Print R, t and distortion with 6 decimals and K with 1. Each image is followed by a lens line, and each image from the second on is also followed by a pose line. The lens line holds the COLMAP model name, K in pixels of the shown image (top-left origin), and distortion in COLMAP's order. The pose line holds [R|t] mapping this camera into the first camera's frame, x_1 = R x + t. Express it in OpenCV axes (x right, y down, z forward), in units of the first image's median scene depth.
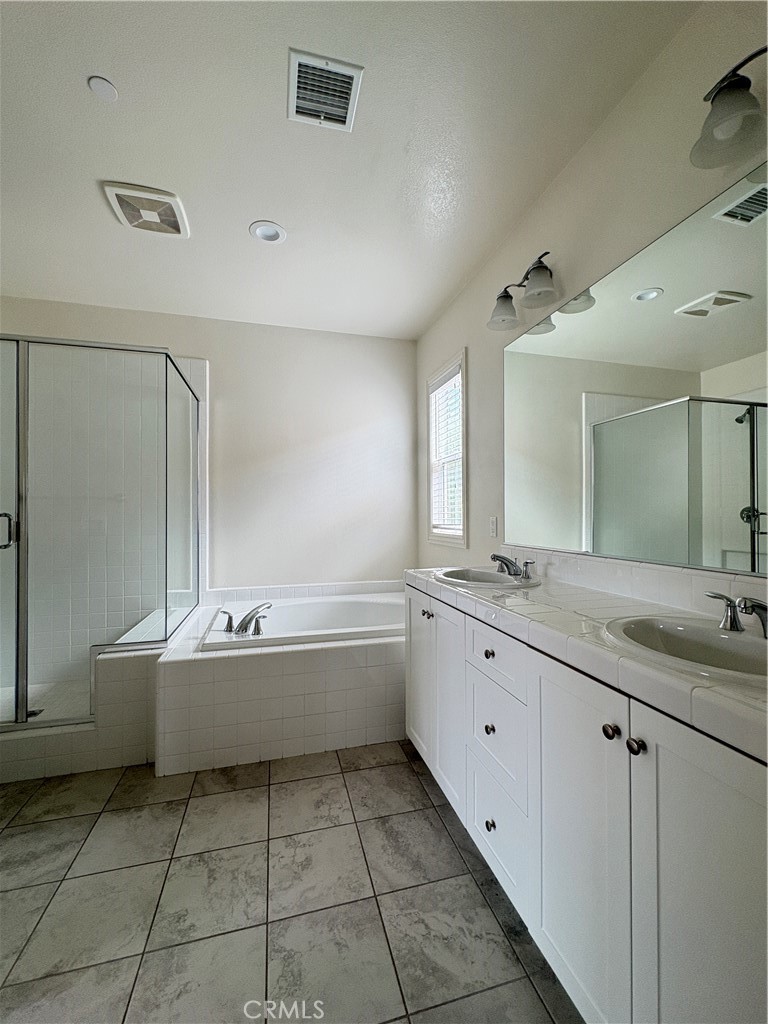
lens RADIAL K [[412.0, 0, 381.2], [0, 412.0, 512.4], [0, 0, 1]] dist [0.000622, 0.000085]
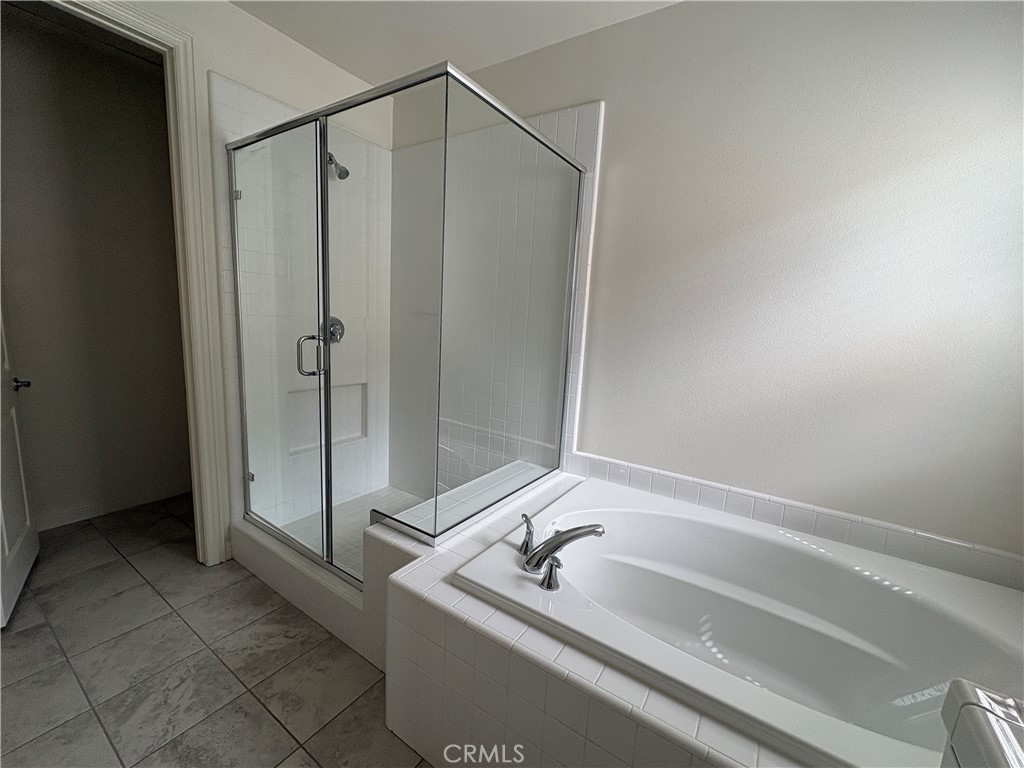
lens RADIAL K [[412.0, 0, 512.4], [0, 412.0, 385.0], [0, 0, 1]] dist [0.000622, 0.000085]
pose [[0.661663, 0.151017, -0.734436, 0.025064], [-0.050667, 0.986274, 0.157153, -0.050954], [0.748088, -0.066770, 0.660232, 0.677798]]
